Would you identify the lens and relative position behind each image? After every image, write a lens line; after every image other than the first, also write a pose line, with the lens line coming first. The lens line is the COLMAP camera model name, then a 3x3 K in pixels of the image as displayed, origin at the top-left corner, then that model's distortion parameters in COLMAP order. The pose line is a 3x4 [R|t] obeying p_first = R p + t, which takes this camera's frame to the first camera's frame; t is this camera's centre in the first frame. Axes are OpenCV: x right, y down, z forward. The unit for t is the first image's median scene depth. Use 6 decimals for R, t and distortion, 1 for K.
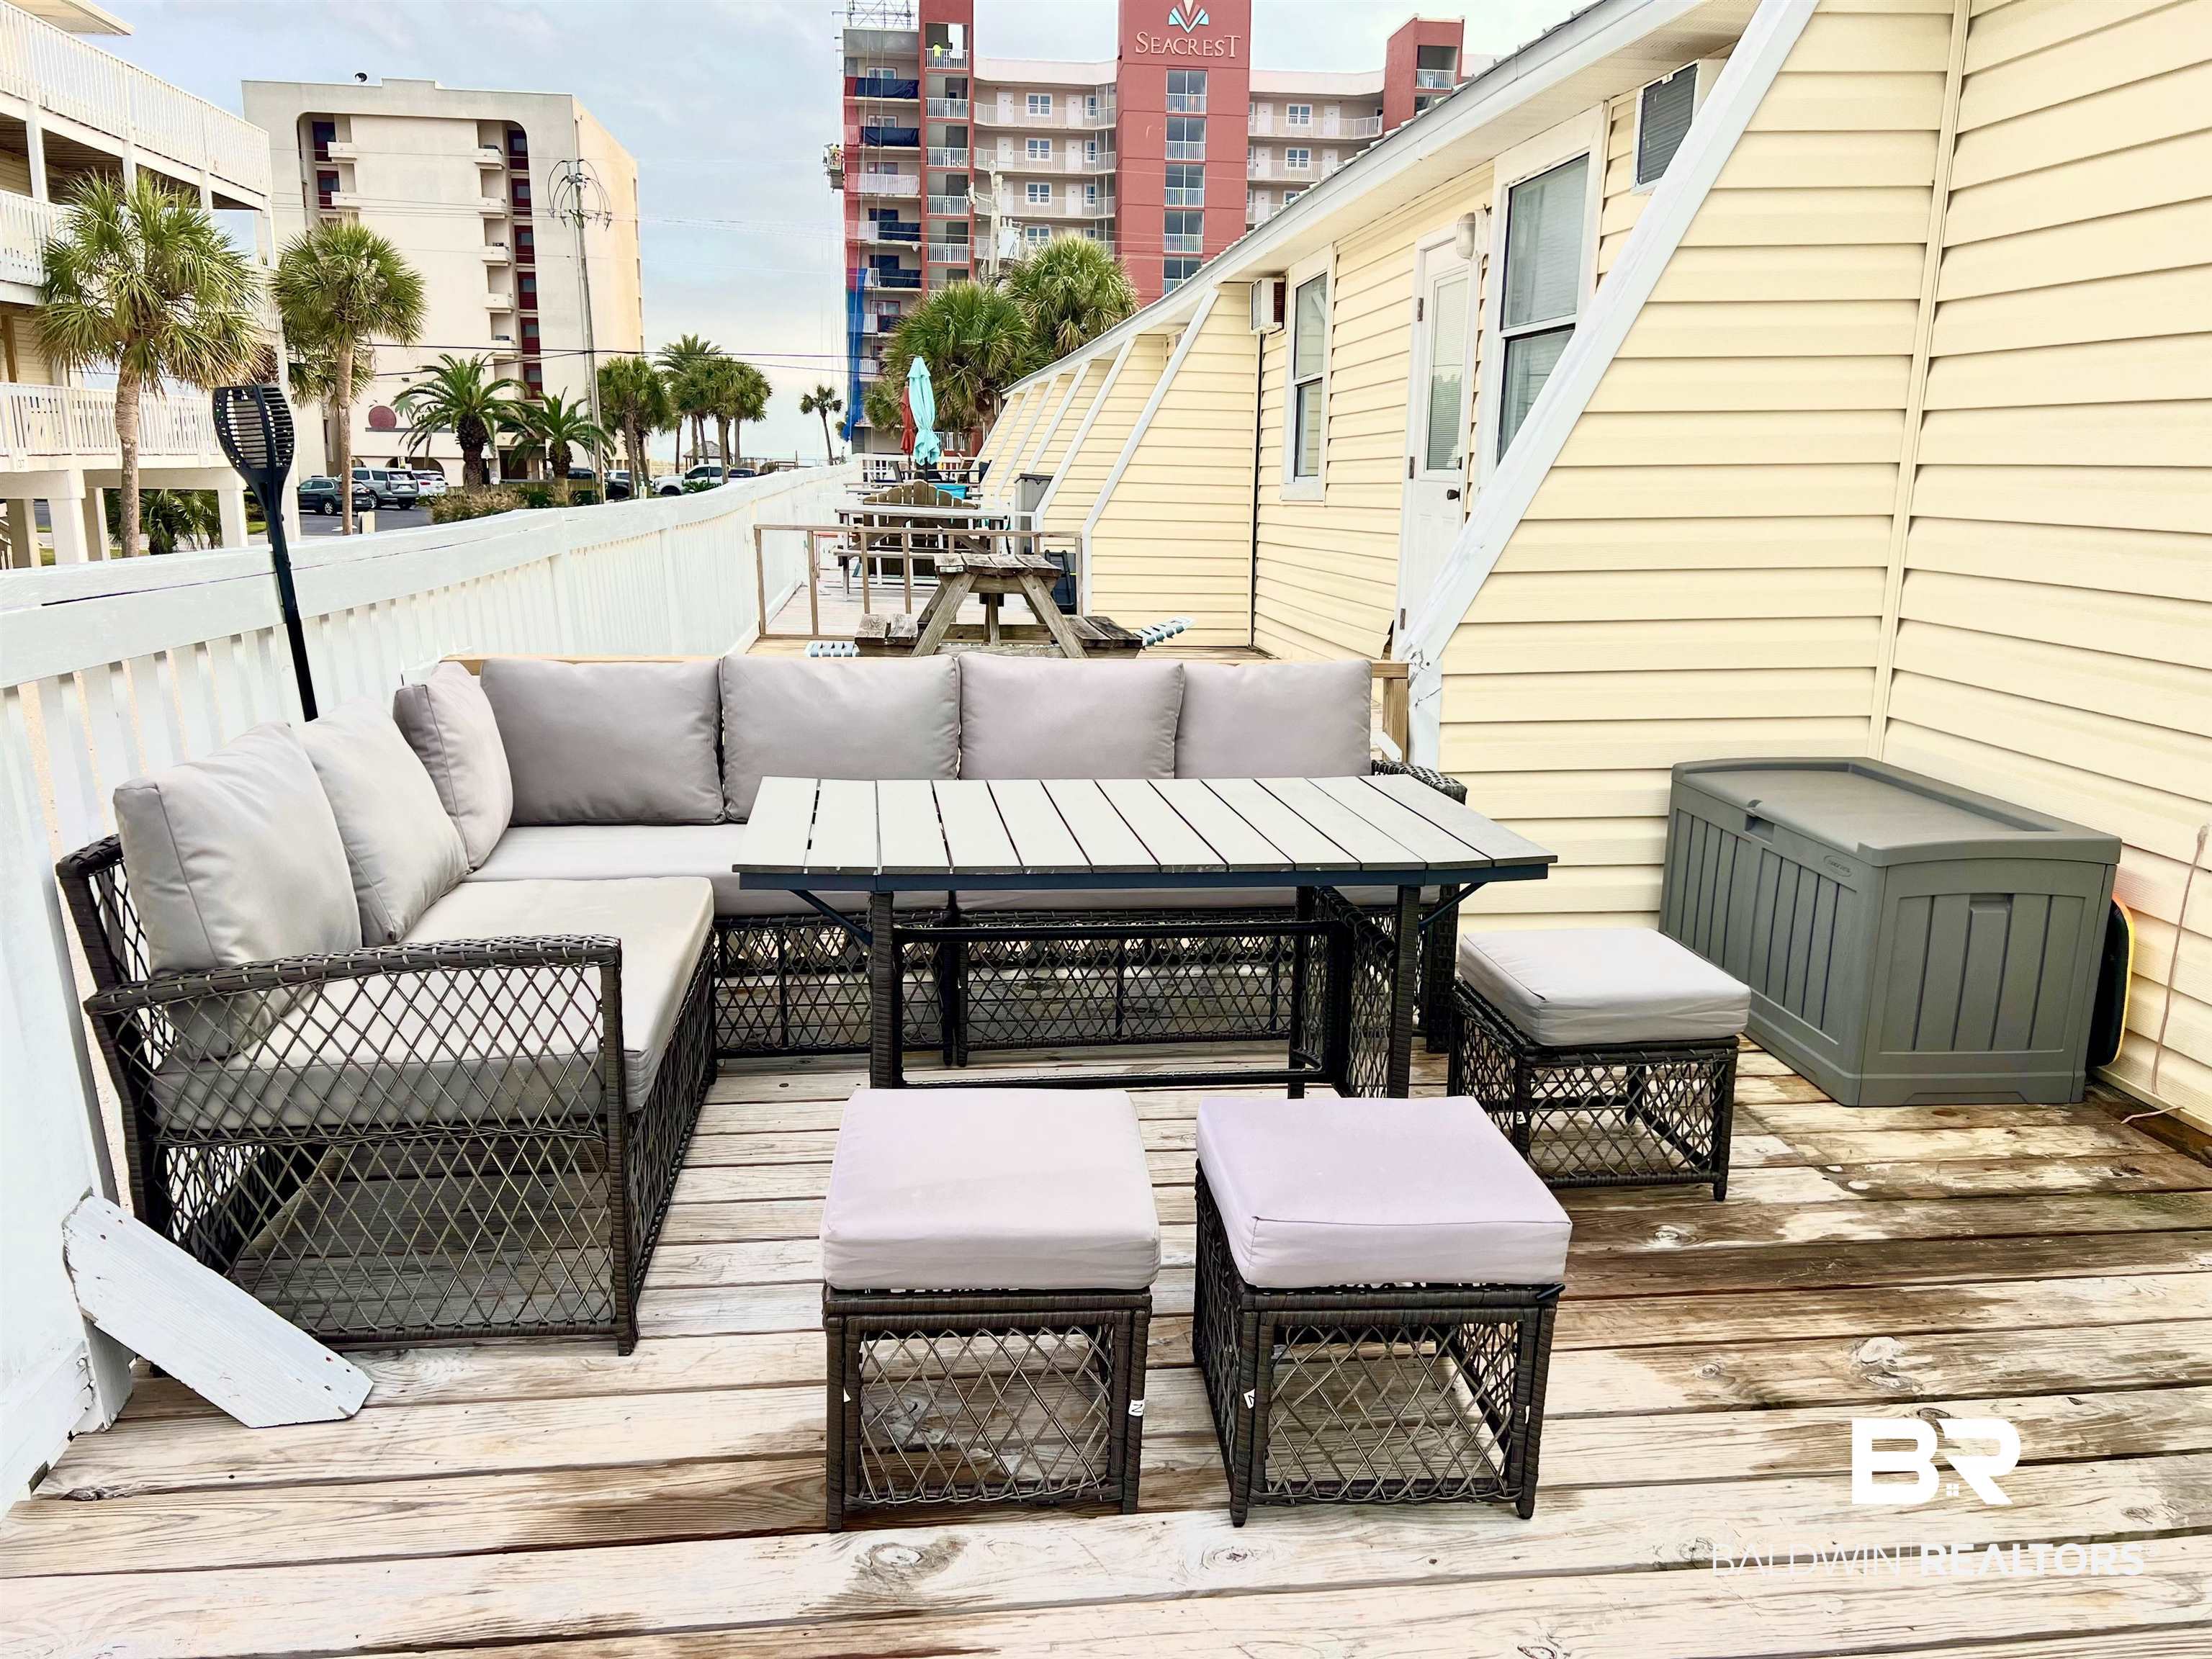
lens RADIAL K [[1654.0, 0, 1047.1], [0, 1654.0, 853.7], [0, 0, 1]] dist [0.006764, -0.001117]
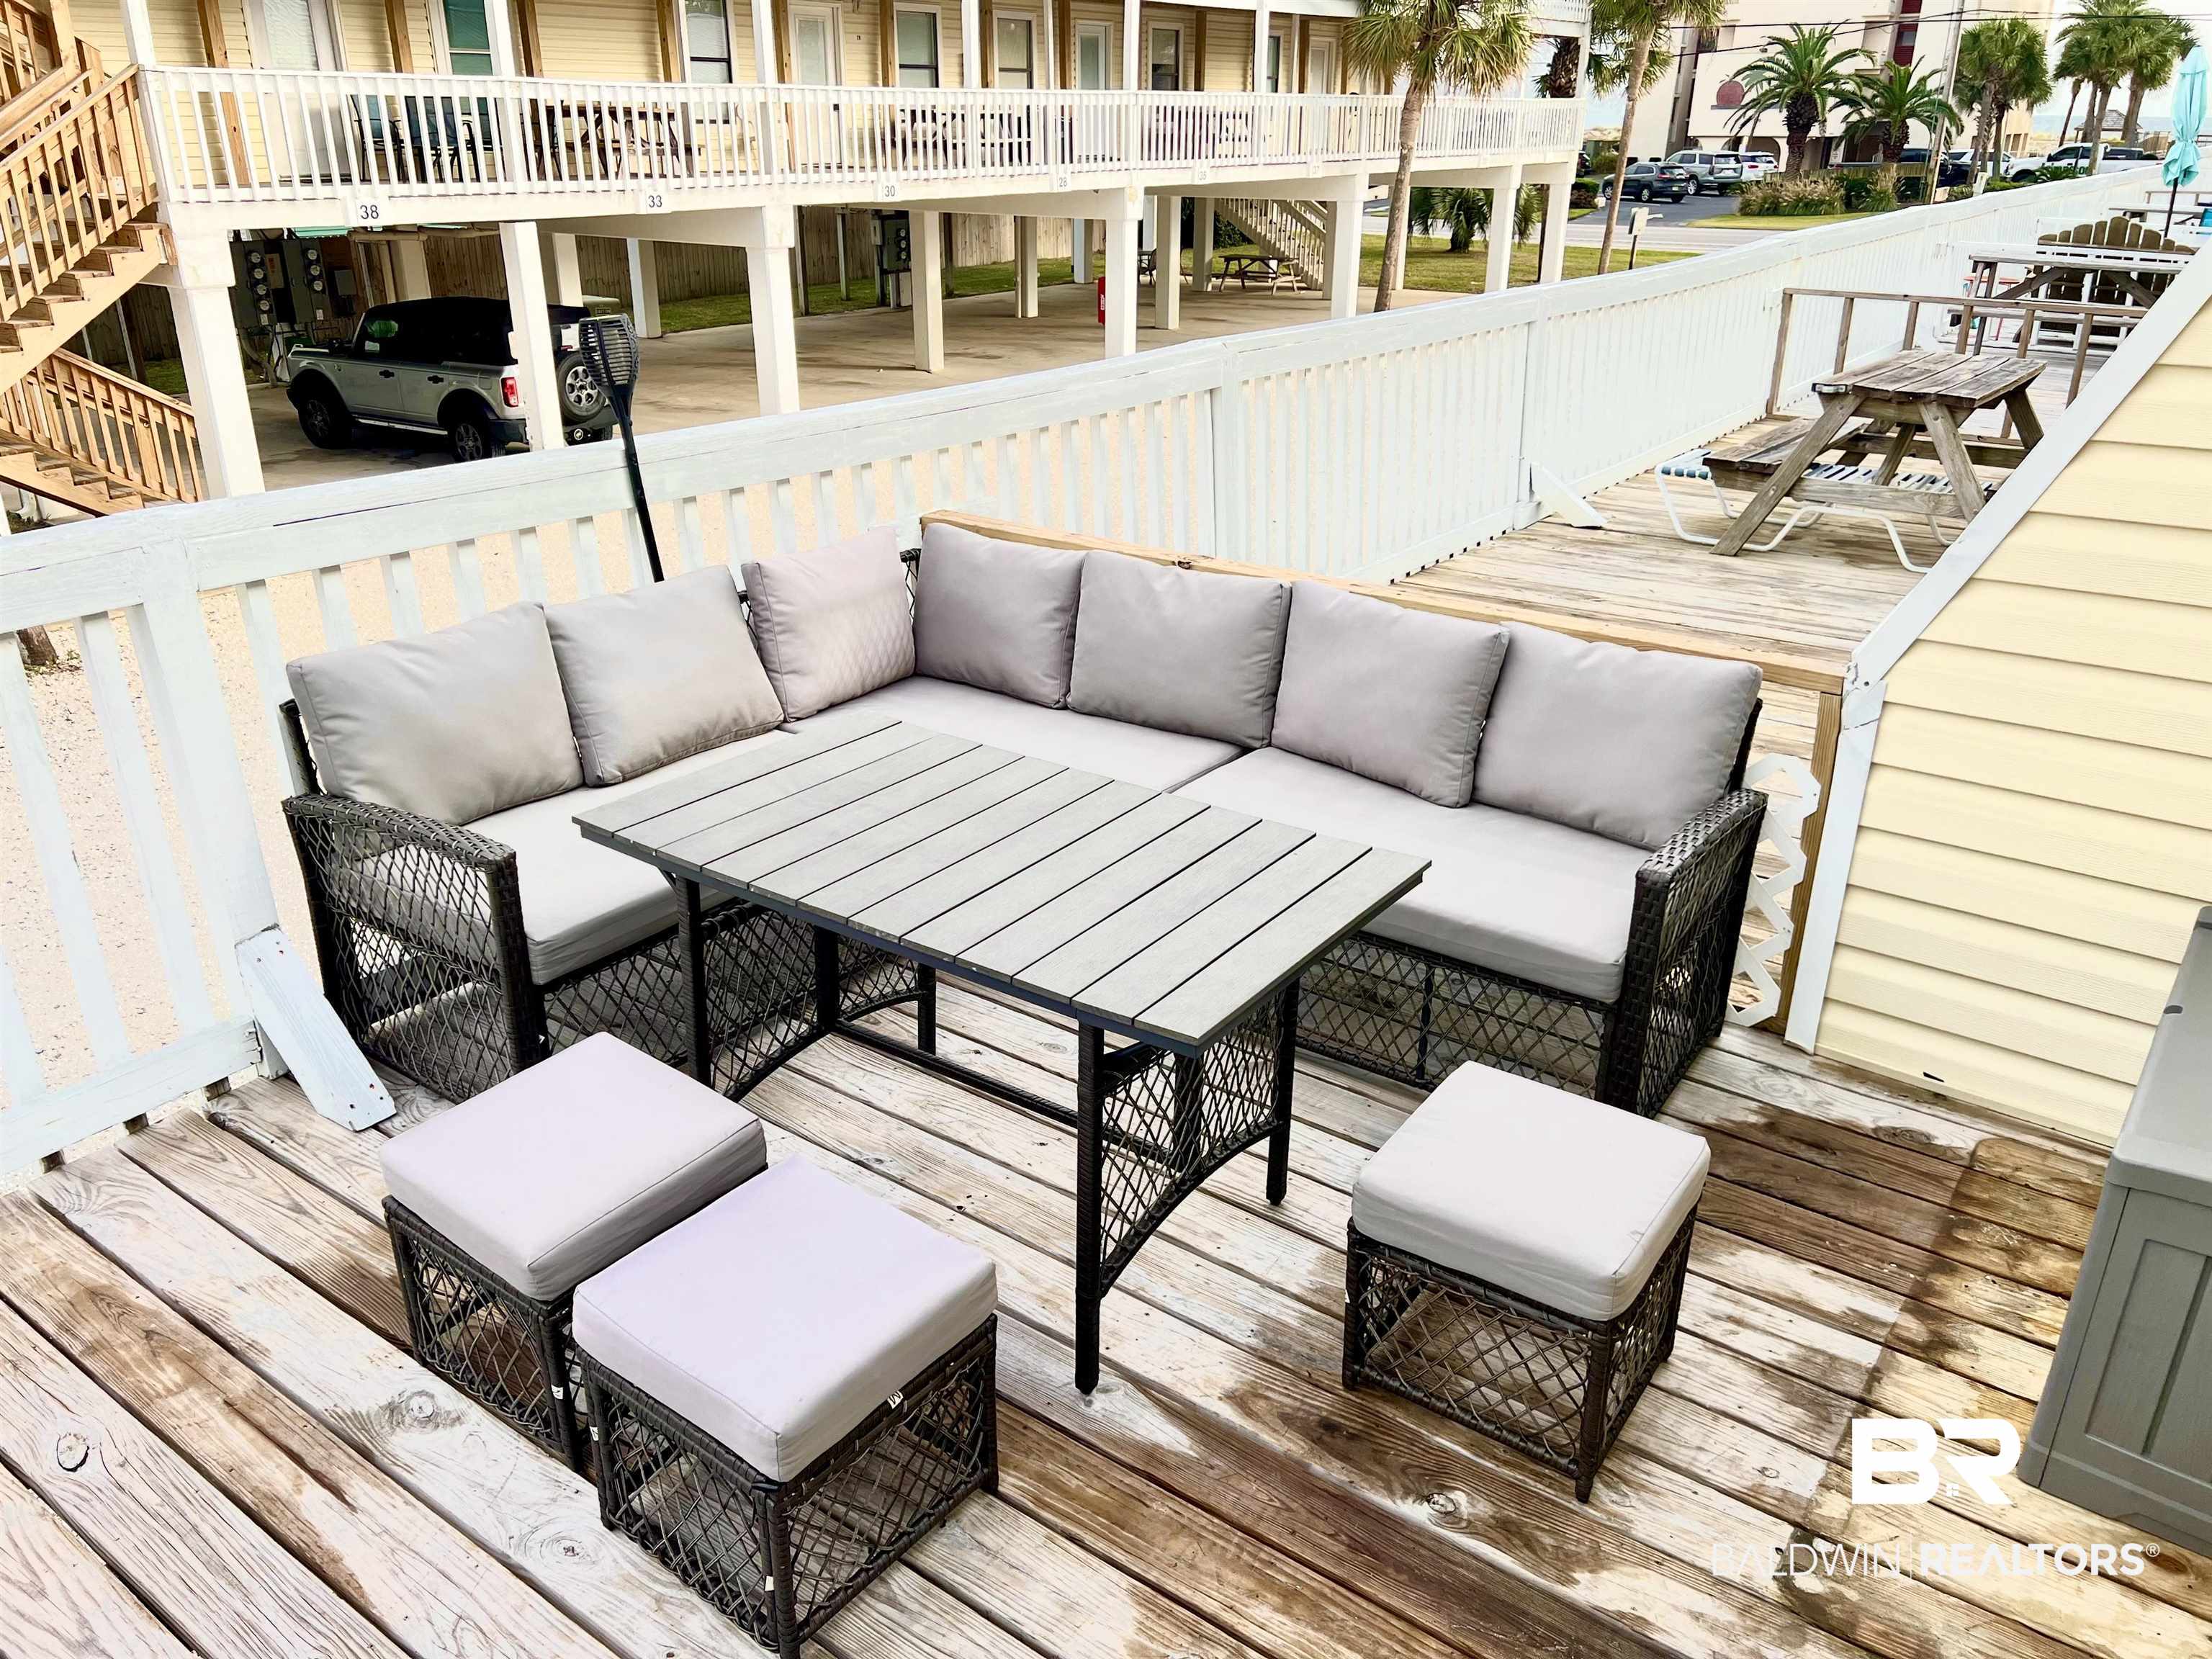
lens RADIAL K [[1590.9, 0, 1106.0], [0, 1590.9, 829.5], [0, 0, 1]] dist [0.073415, -0.079728]
pose [[0.734946, 0.260291, -0.626181, 0.289651], [-0.144586, 0.962315, 0.230314, -0.108726], [0.662532, -0.078732, 0.744884, 0.142589]]
